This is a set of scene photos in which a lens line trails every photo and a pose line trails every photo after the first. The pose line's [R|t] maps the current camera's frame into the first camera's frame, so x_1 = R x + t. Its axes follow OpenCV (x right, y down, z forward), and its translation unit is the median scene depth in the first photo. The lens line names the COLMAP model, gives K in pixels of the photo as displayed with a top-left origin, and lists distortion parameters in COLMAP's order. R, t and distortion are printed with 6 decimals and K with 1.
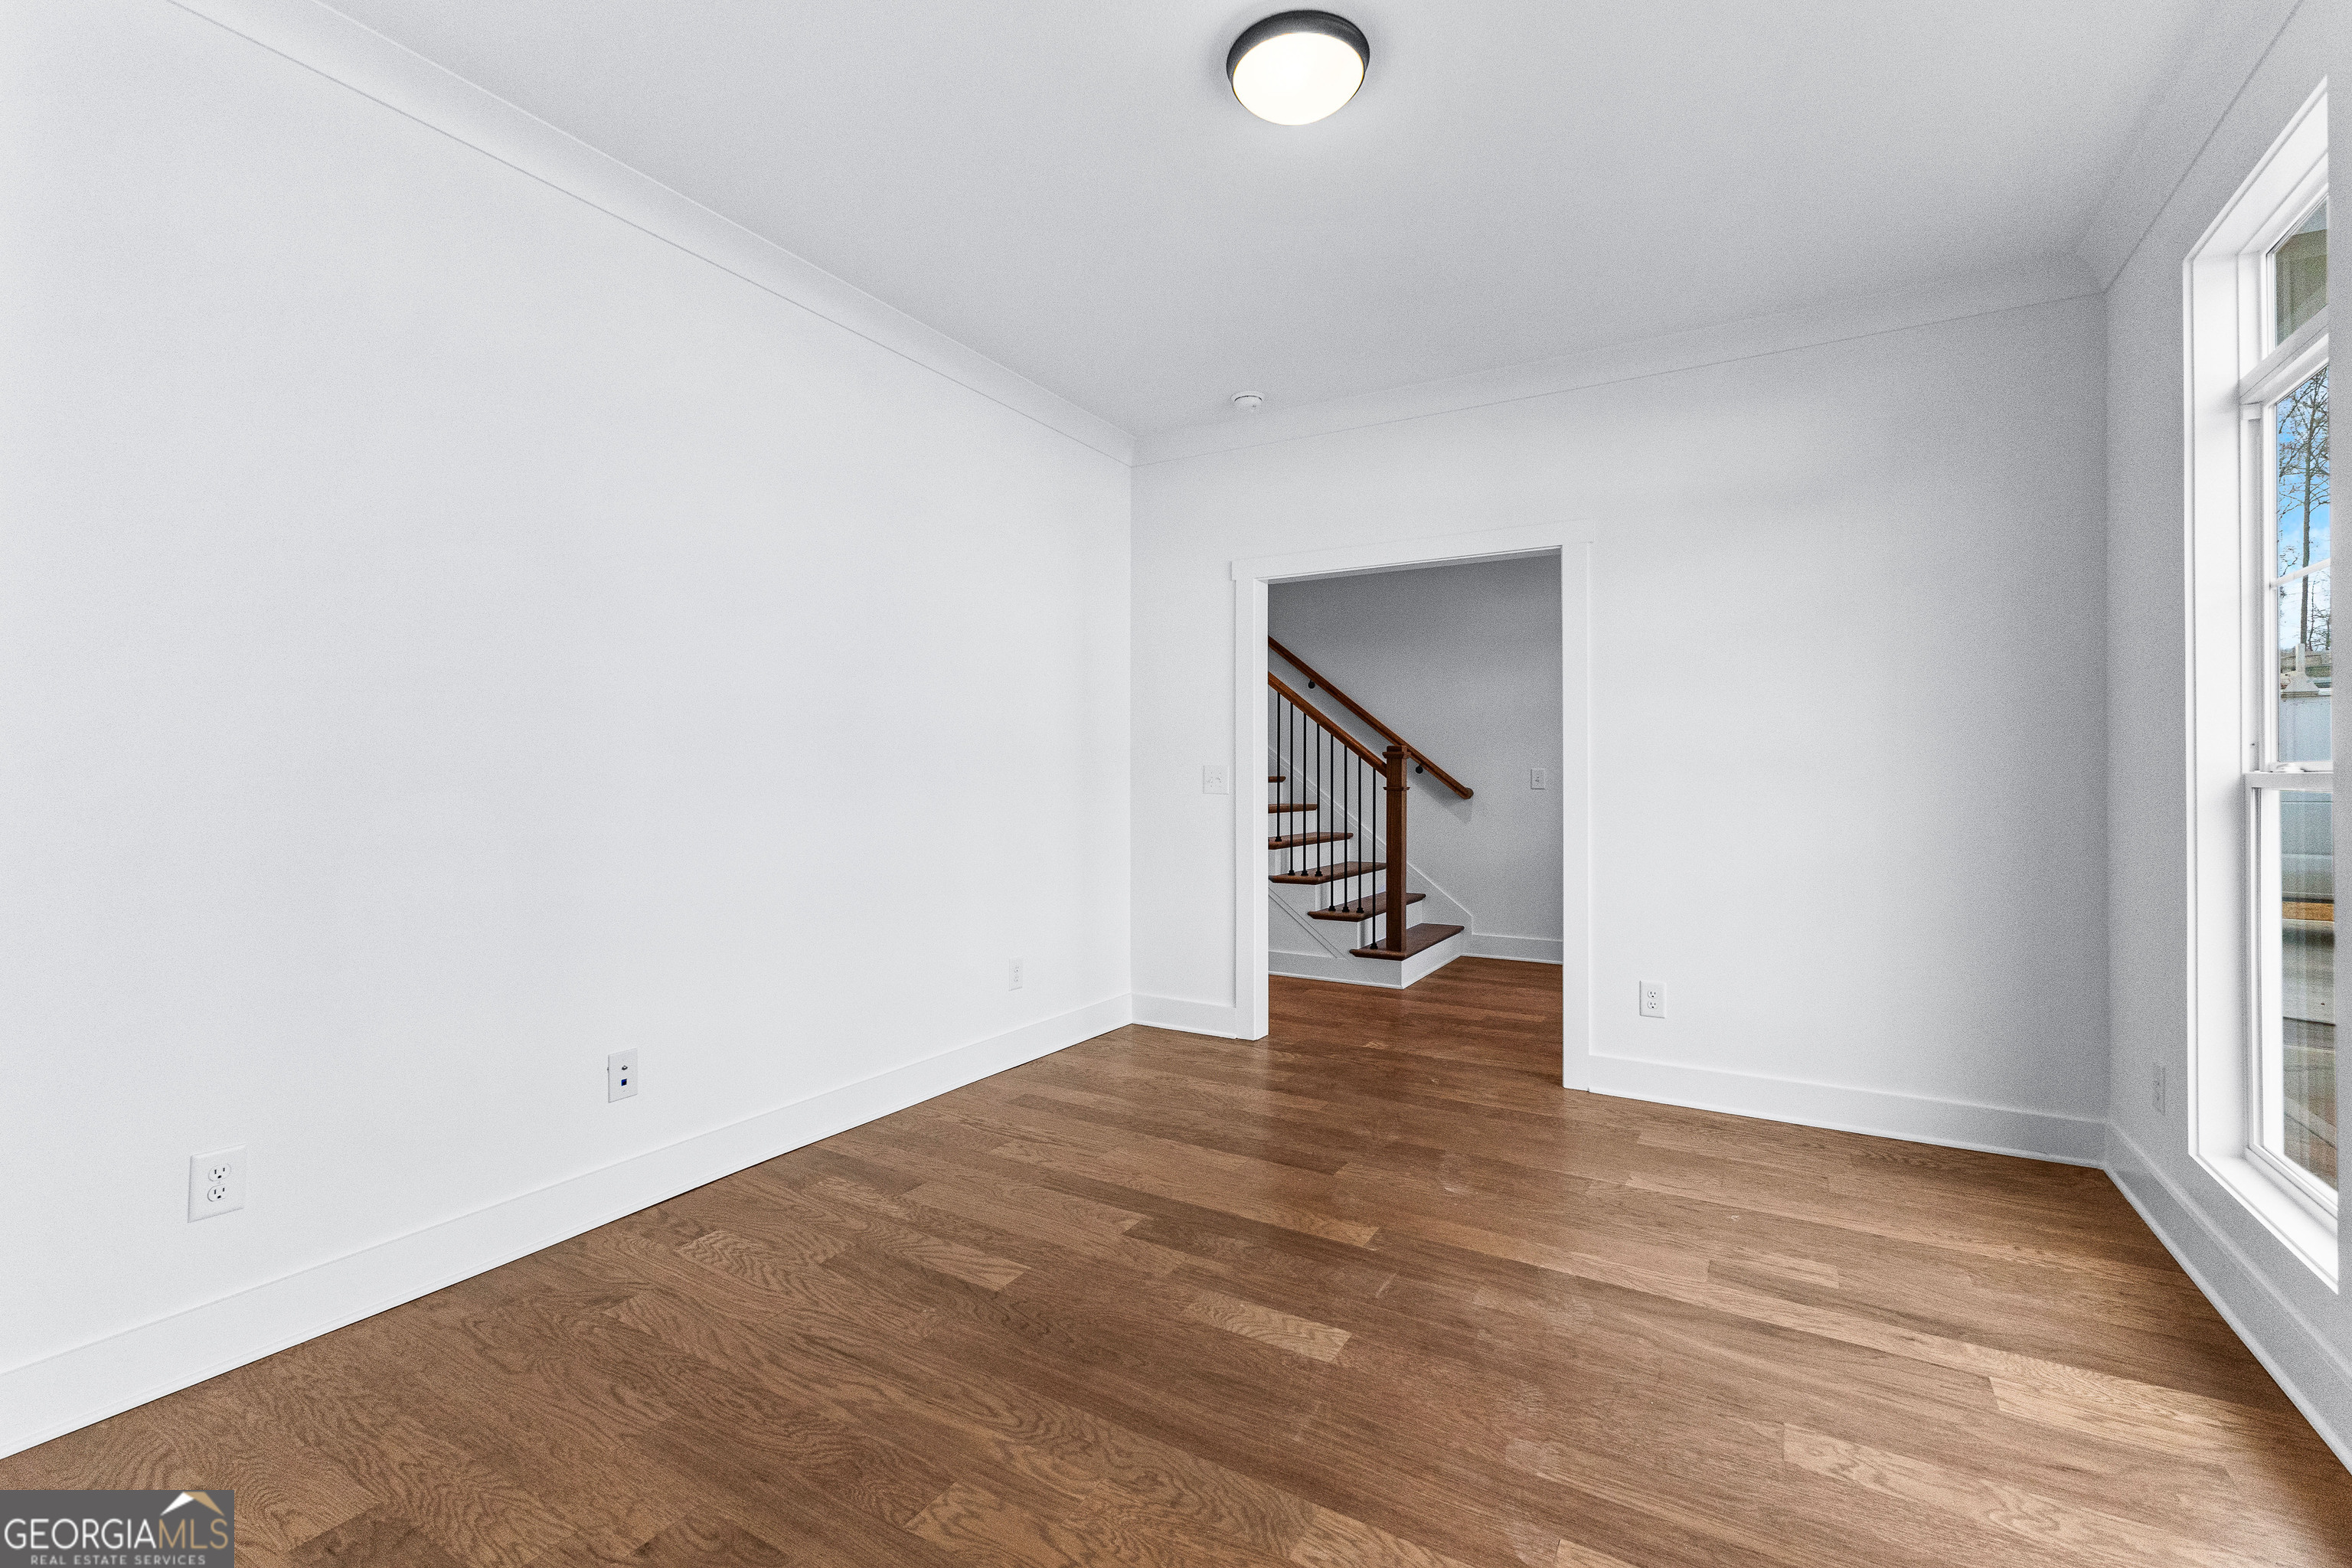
lens RADIAL K [[1016.9, 0, 1183.5], [0, 1016.9, 768.5], [0, 0, 1]] dist [0.010729, -0.001034]
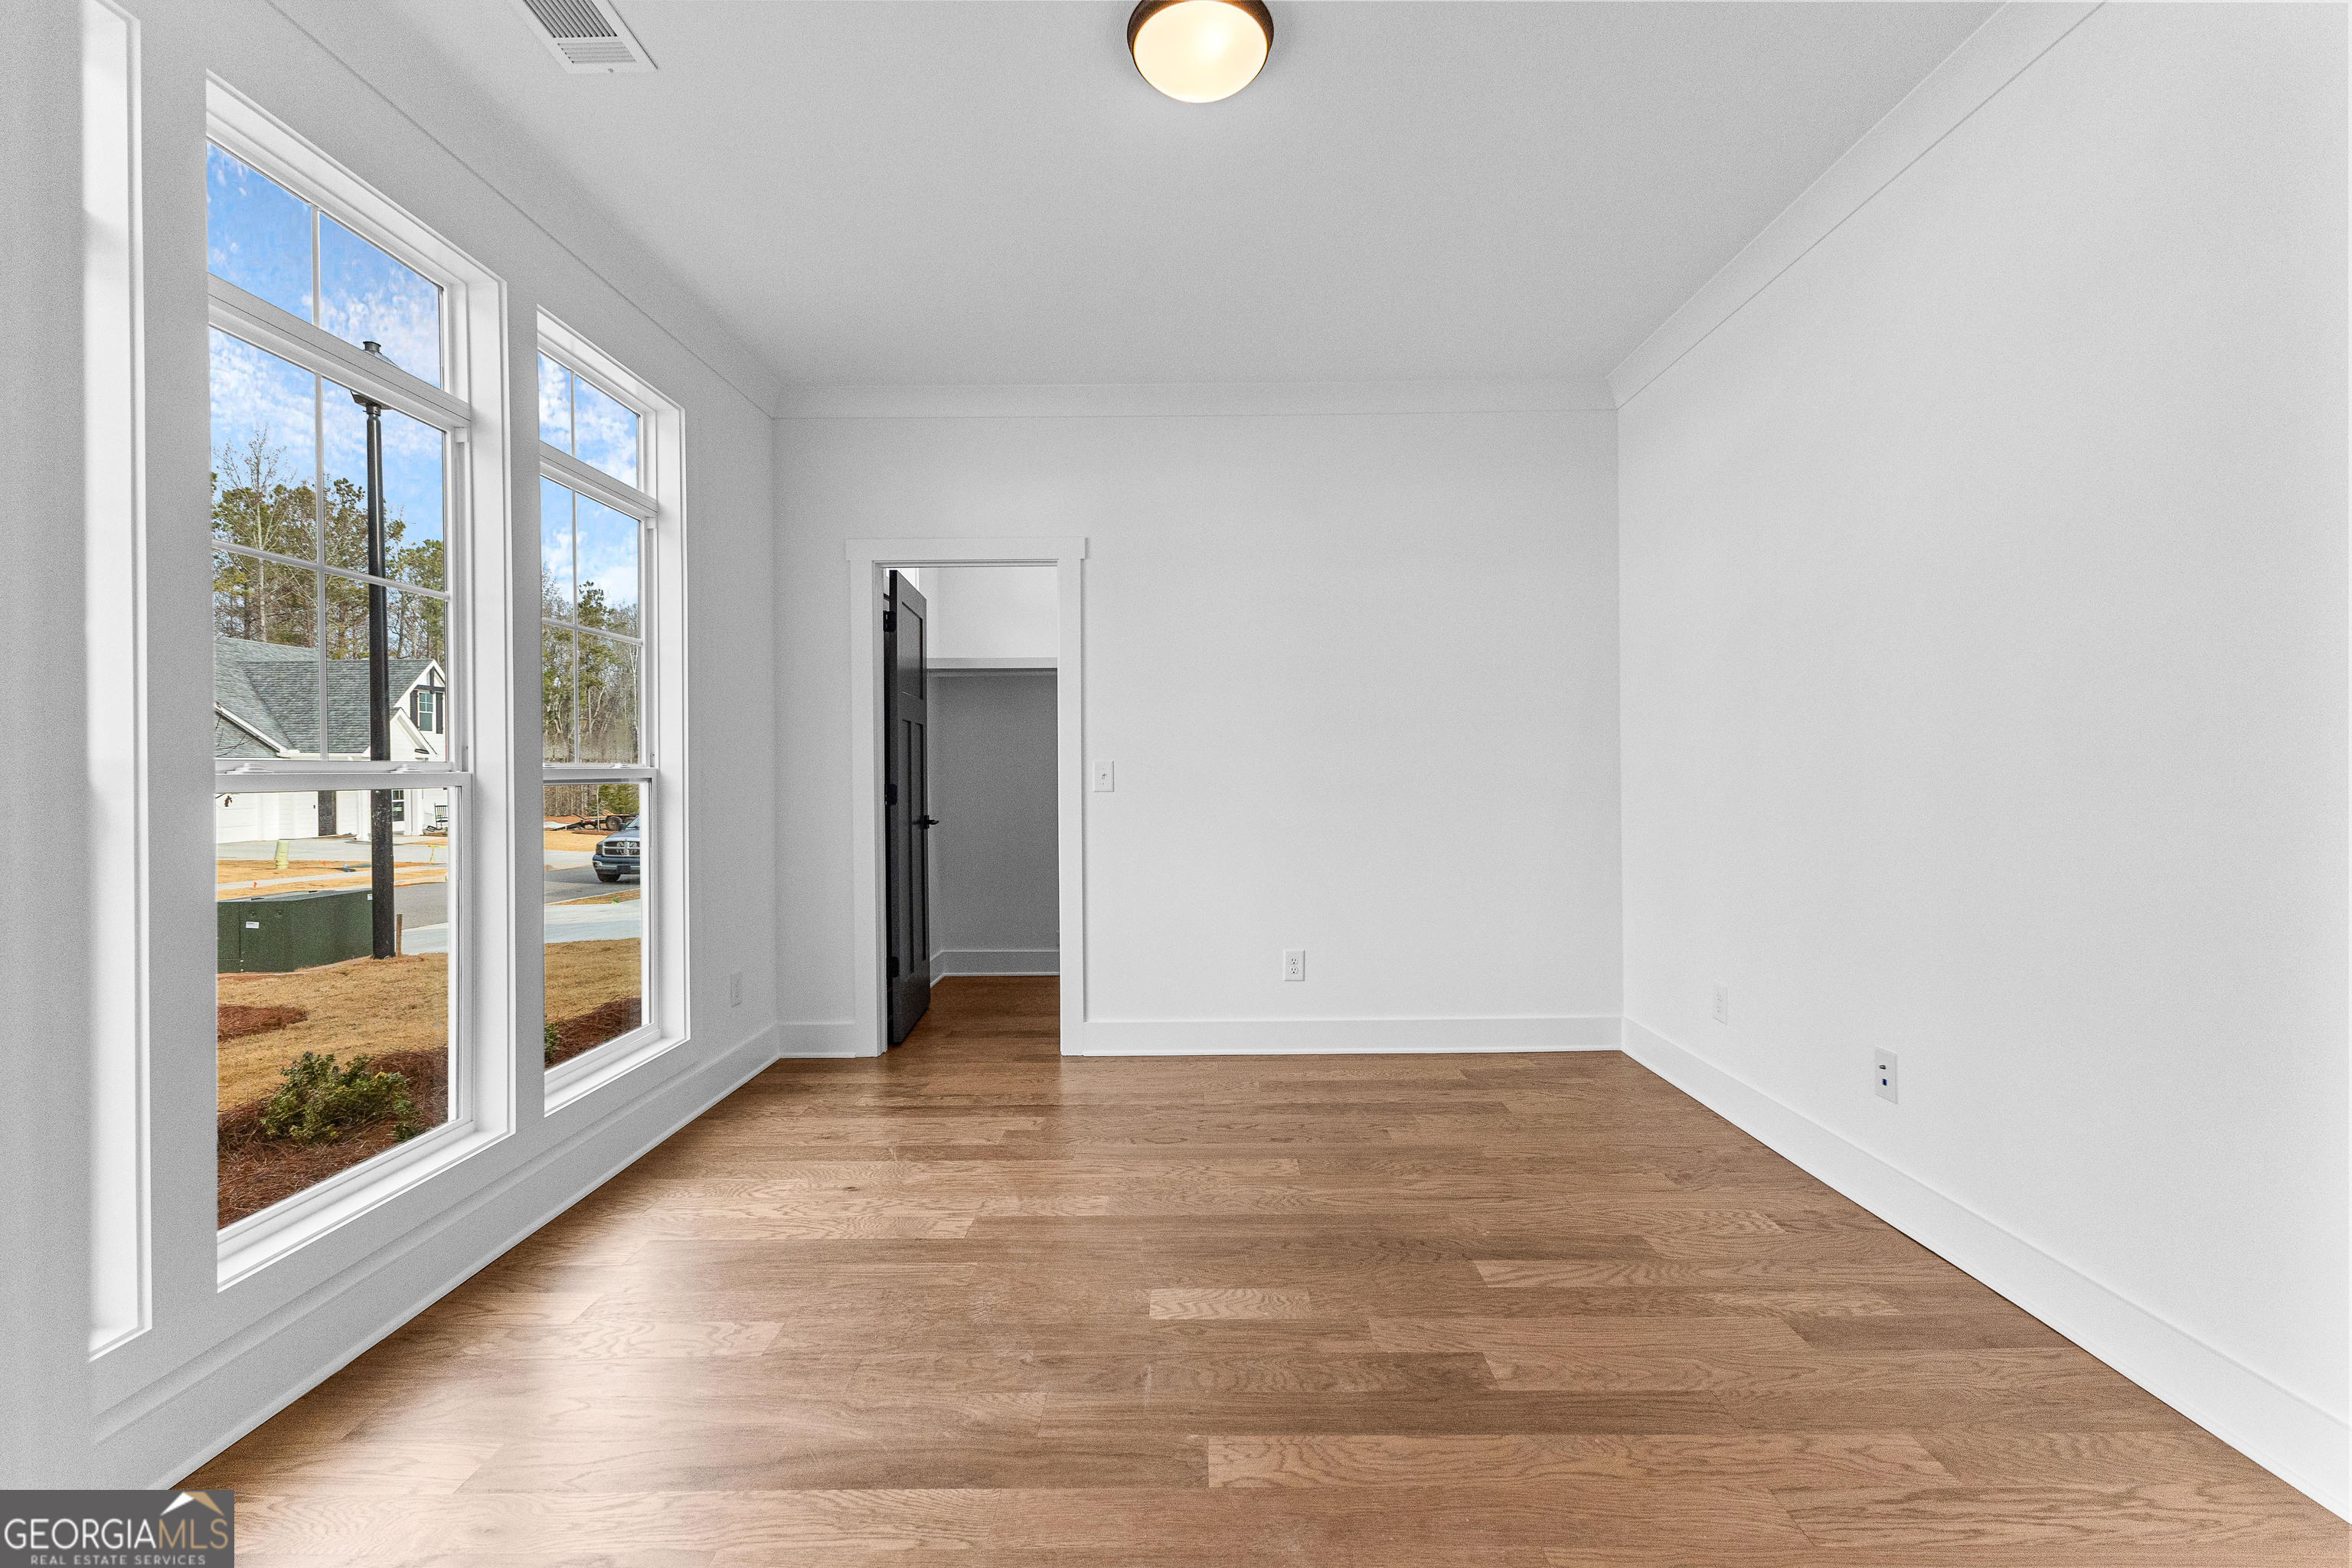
lens RADIAL K [[1016.9, 0, 1183.5], [0, 1016.9, 768.5], [0, 0, 1]] dist [0.010729, -0.001034]
pose [[-0.867537, 0.007507, -0.497315, 0.572827], [0.012670, 0.999895, -0.007010, 0.010929], [0.497210, -0.012382, -0.867542, 1.712665]]
